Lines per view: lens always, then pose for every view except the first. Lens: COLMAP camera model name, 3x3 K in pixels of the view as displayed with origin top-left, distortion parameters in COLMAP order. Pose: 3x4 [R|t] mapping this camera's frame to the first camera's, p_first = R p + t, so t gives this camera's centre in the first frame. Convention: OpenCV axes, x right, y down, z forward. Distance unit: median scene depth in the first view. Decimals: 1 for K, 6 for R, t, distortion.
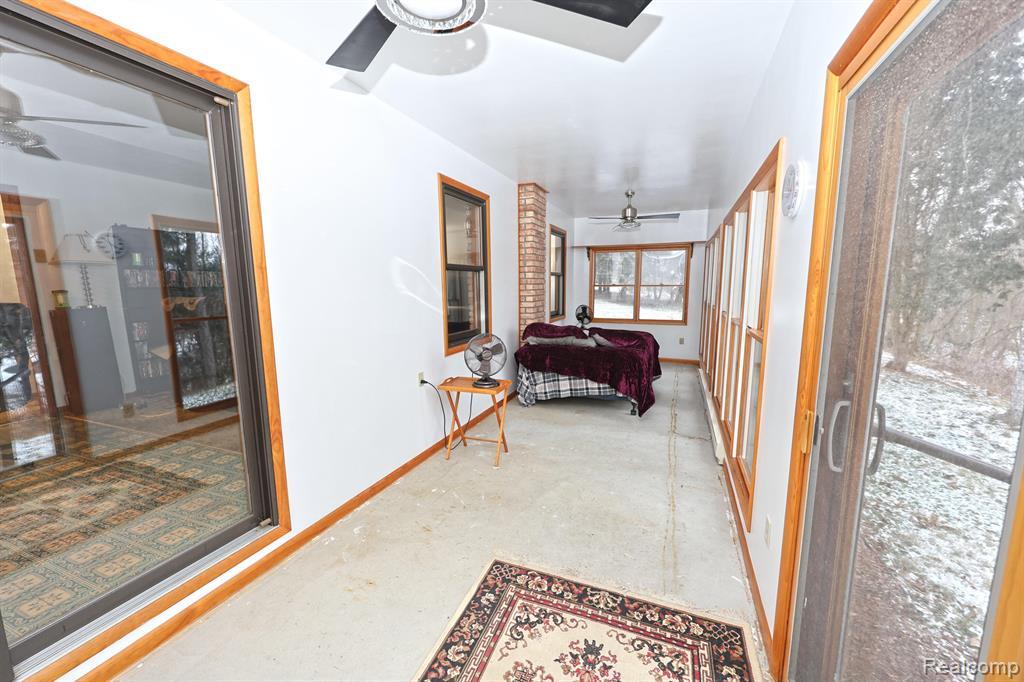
lens RADIAL K [[410.4, 0, 509.8], [0, 410.4, 343.0], [0, 0, 1]] dist [0.002007, 0.000477]
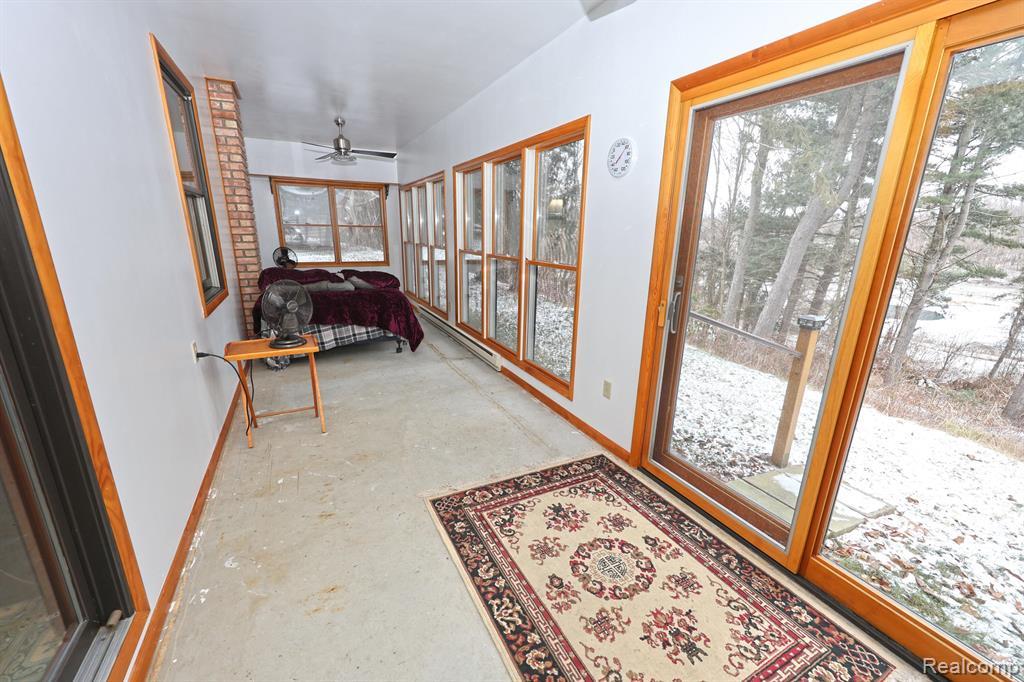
lens RADIAL K [[410.4, 0, 509.8], [0, 410.4, 343.0], [0, 0, 1]] dist [0.002007, 0.000477]
pose [[0.663464, -0.181255, 0.725922, -0.432557], [0.083972, 0.982122, 0.168479, -0.000769], [-0.743482, -0.050822, 0.666823, 0.158386]]
